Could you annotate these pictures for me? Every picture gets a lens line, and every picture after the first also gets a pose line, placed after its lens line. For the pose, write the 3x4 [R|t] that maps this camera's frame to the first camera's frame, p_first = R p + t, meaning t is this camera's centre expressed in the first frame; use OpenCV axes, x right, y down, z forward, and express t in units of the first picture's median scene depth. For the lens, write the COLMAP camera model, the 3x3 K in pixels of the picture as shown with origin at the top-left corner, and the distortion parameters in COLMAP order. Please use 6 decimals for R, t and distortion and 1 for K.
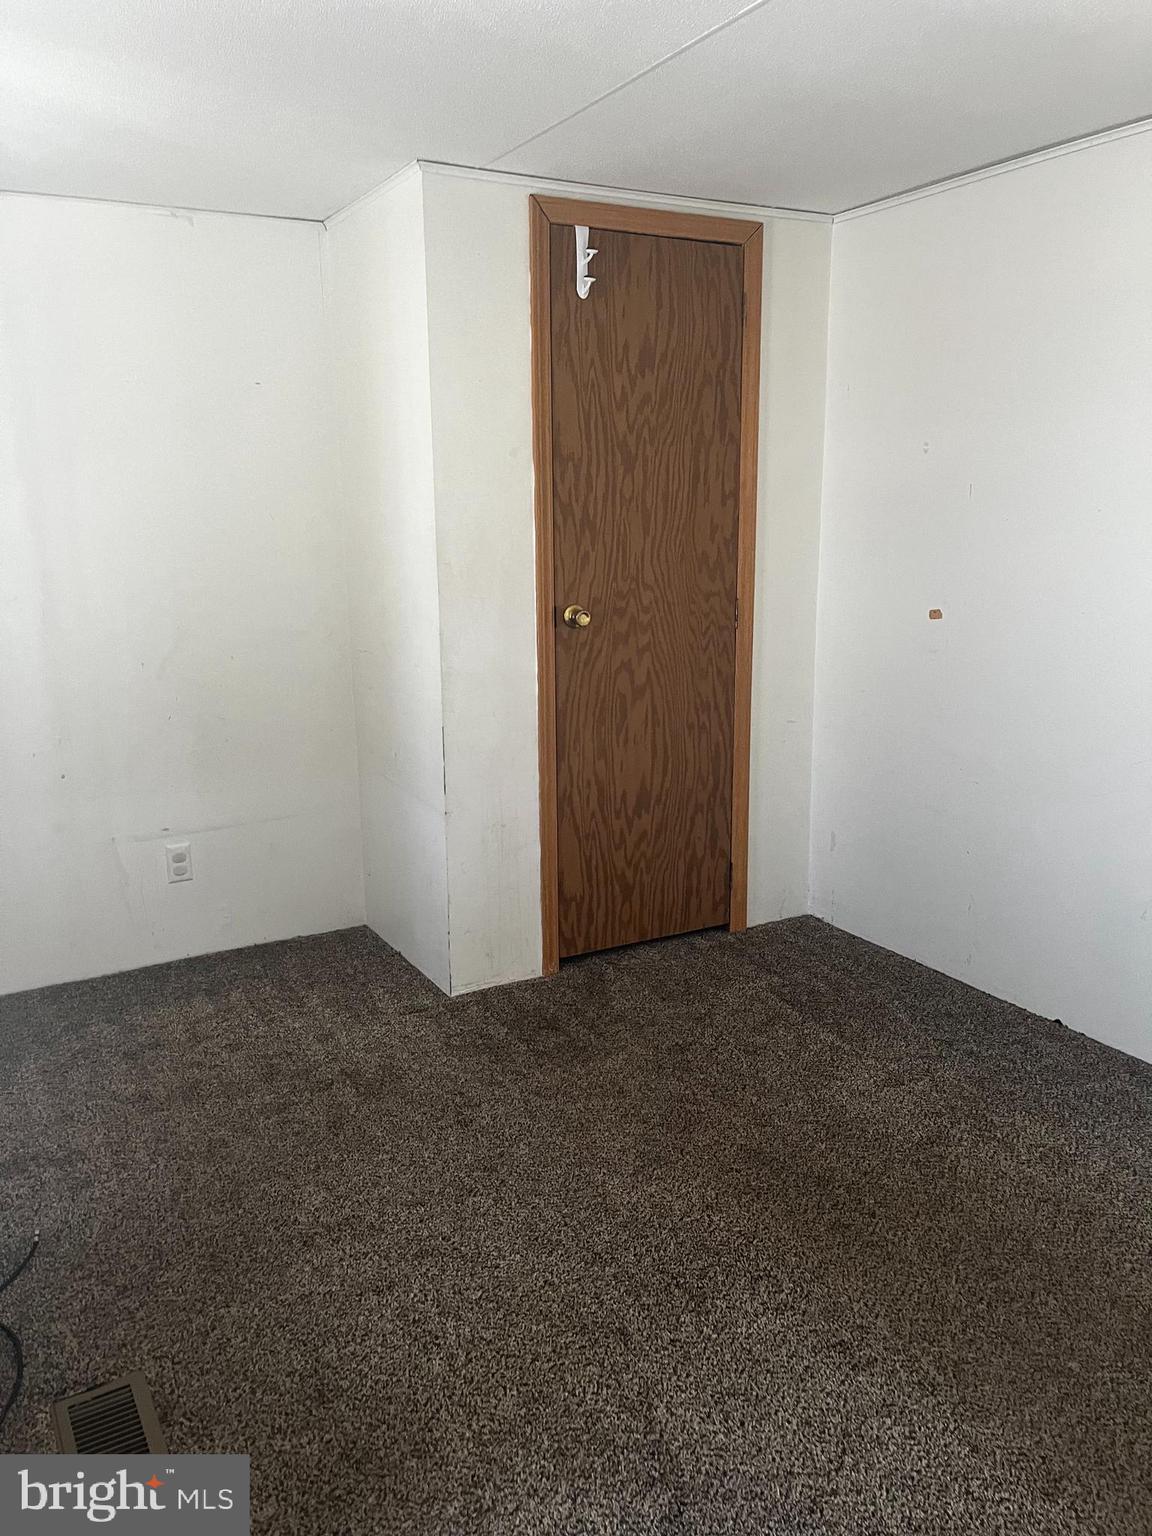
lens RADIAL K [[1166.8, 0, 552.7], [0, 1166.8, 762.5], [0, 0, 1]] dist [0.045032, -0.084550]
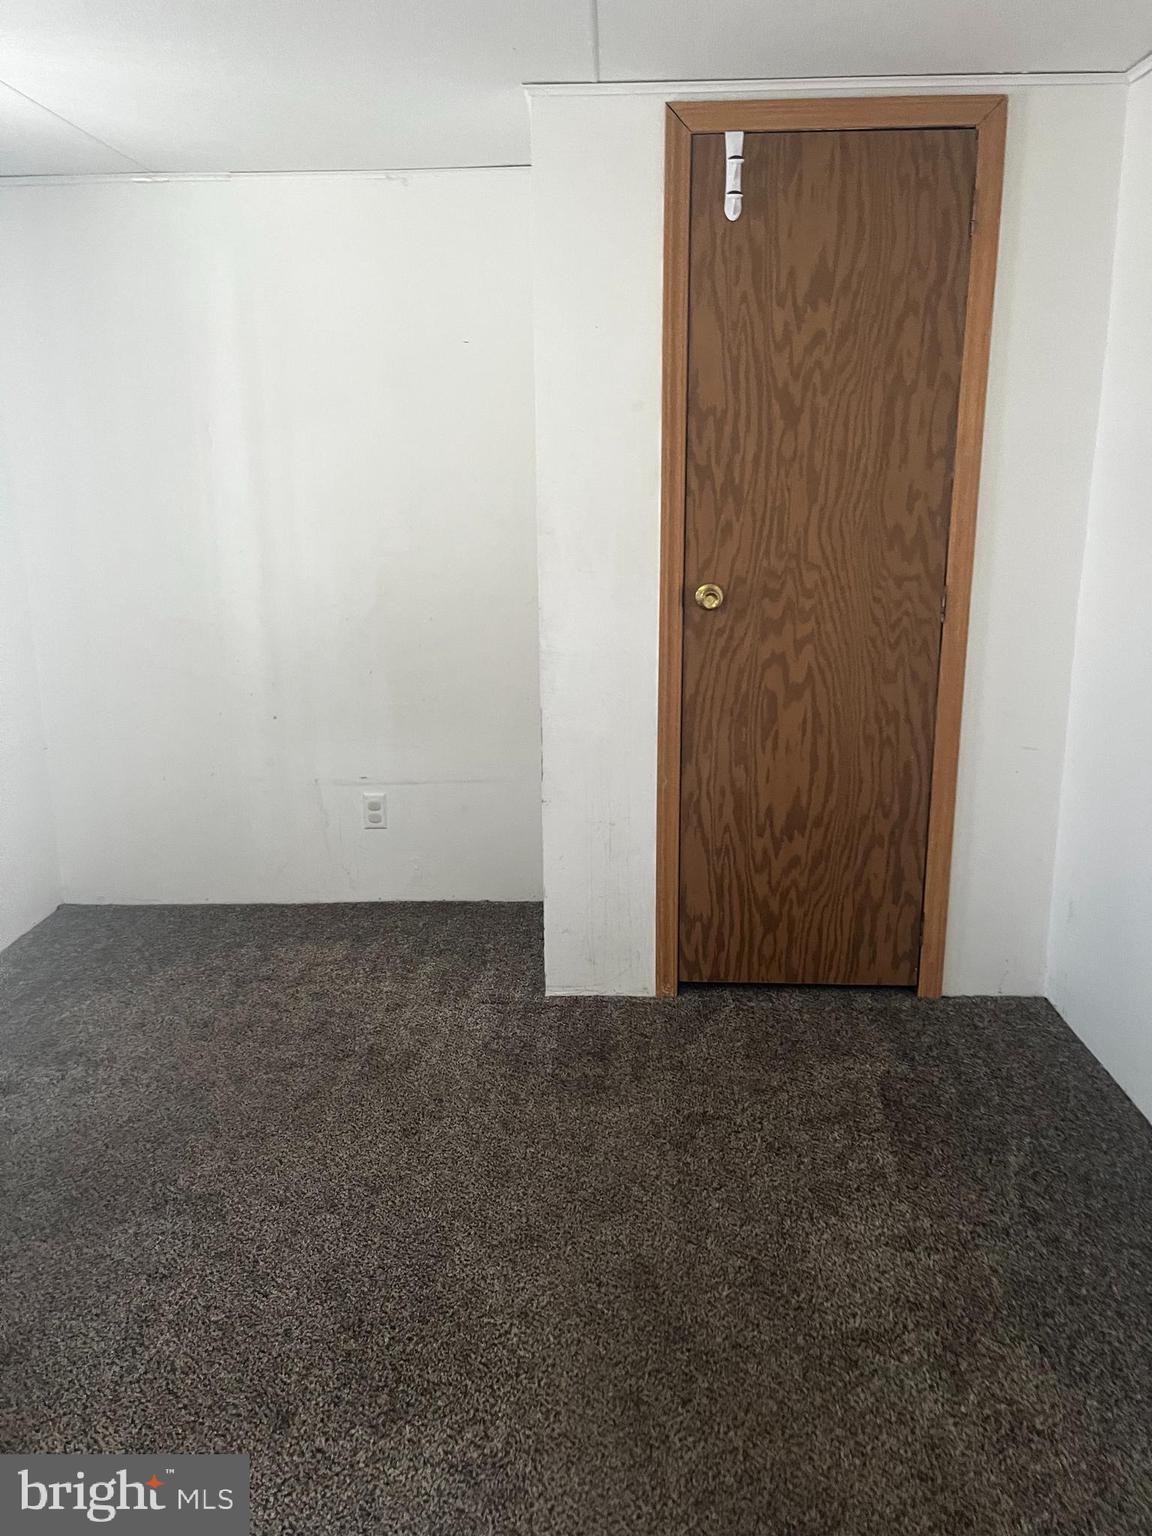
lens RADIAL K [[1159.5, 0, 578.9], [0, 1159.5, 753.2], [0, 0, 1]] dist [0.051432, -0.076161]
pose [[0.859055, 0.124064, -0.496621, 0.364786], [-0.107574, 0.992274, 0.061804, -0.051729], [0.500452, 0.000330, 0.865764, 0.202336]]
